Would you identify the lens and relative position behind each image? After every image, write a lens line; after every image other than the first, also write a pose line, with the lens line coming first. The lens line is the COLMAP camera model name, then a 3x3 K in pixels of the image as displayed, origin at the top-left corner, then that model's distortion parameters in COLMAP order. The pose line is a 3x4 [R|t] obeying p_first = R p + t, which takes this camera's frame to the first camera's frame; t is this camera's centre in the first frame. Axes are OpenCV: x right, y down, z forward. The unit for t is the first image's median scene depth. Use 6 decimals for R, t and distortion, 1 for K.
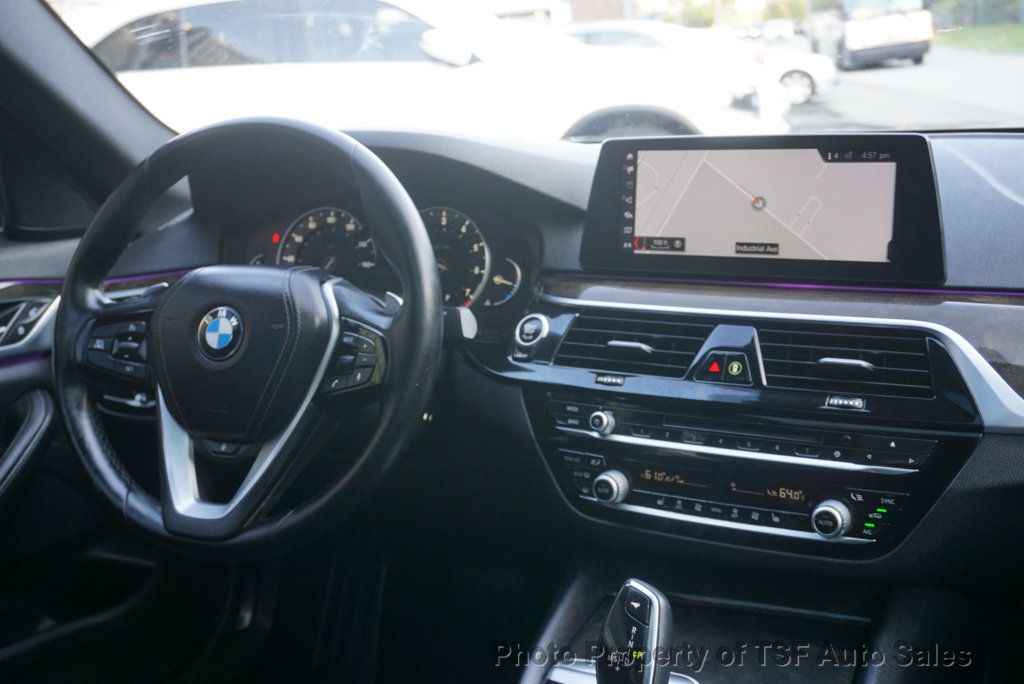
lens RADIAL K [[1136.9, 0, 494.5], [0, 1136.9, 342.5], [0, 0, 1]] dist [-0.022258, 0.000000]
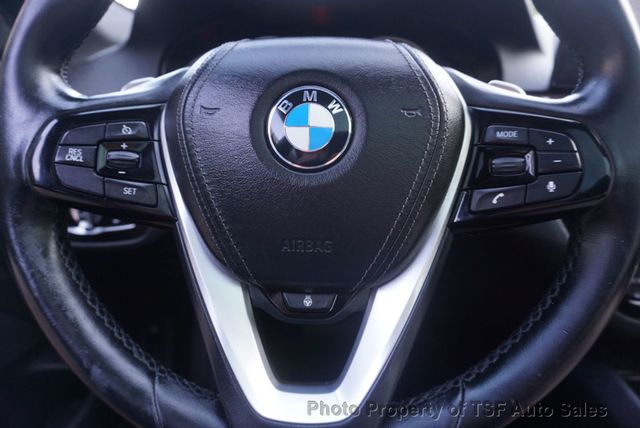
lens RADIAL K [[446.7, 0, 318.9], [0, 446.7, 210.2], [0, 0, 1]] dist [-0.025660, -0.003568]
pose [[0.945722, -0.052037, 0.320785, -0.309100], [0.029971, 0.996856, 0.073350, 0.019034], [-0.323593, -0.059755, 0.944308, 0.738529]]
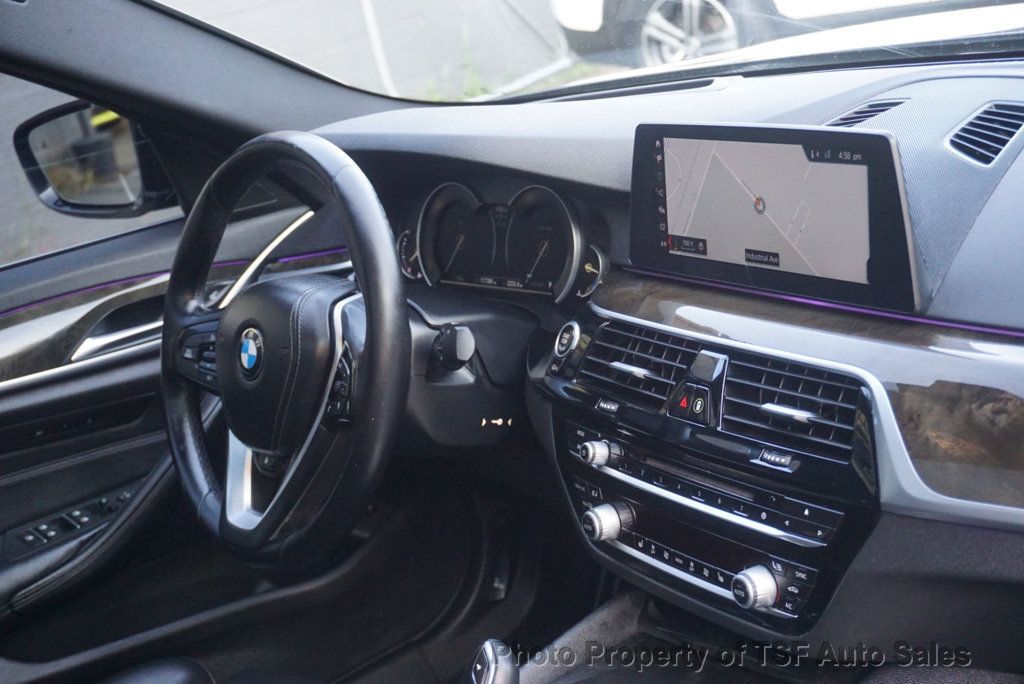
lens RADIAL K [[1494.9, 0, 511.4], [0, 1494.9, 344.0], [0, 0, 1]] dist [-0.078572, 0.000000]
pose [[0.879630, 0.009490, -0.475563, 0.601539], [0.050428, 0.992306, 0.113076, -0.155064], [0.472977, -0.123447, 0.872384, -0.077479]]
